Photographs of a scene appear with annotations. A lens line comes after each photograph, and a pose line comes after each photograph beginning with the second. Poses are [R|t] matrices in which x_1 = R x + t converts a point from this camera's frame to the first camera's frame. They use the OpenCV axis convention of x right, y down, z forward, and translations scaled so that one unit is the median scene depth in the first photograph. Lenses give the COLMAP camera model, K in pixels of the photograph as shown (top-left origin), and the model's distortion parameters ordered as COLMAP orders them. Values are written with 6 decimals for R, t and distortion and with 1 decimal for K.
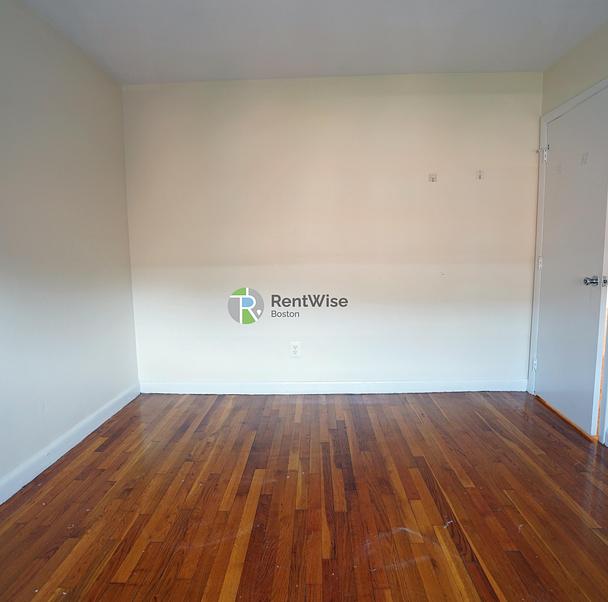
lens RADIAL K [[423.3, 0, 304.0], [0, 423.3, 301.0], [0, 0, 1]] dist [-0.070321, 0.040115]
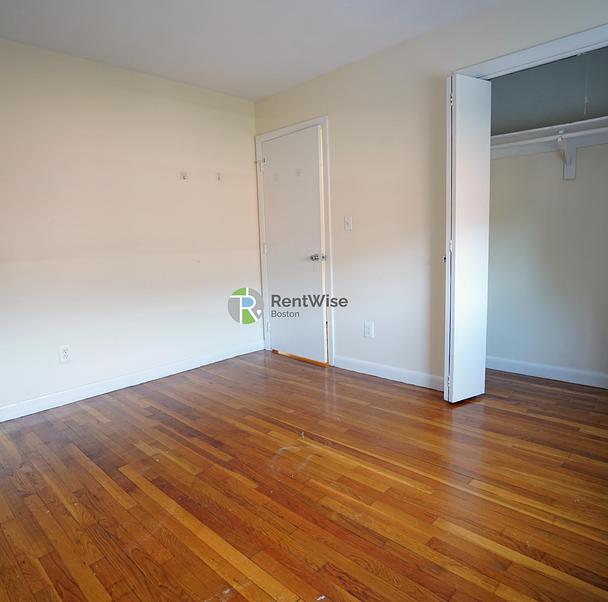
lens RADIAL K [[423.3, 0, 304.0], [0, 423.3, 301.0], [0, 0, 1]] dist [-0.070321, 0.040115]
pose [[0.666290, -0.116696, 0.736505, -0.452268], [0.114024, 0.992008, 0.054026, 0.018585], [-0.736924, 0.047983, 0.674271, 0.028530]]
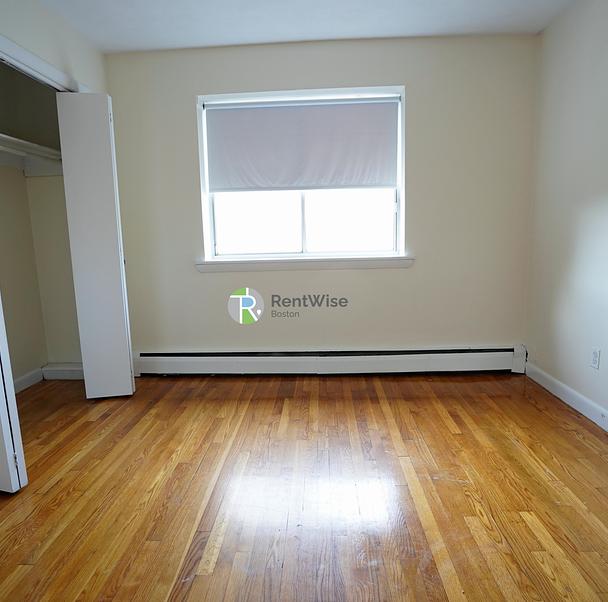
lens RADIAL K [[423.3, 0, 304.0], [0, 423.3, 301.0], [0, 0, 1]] dist [-0.070321, 0.040115]
pose [[-0.999111, 0.039218, 0.015462, 0.072362], [0.041925, 0.962706, 0.267282, -0.125044], [-0.004403, 0.267693, -0.963494, 1.184723]]
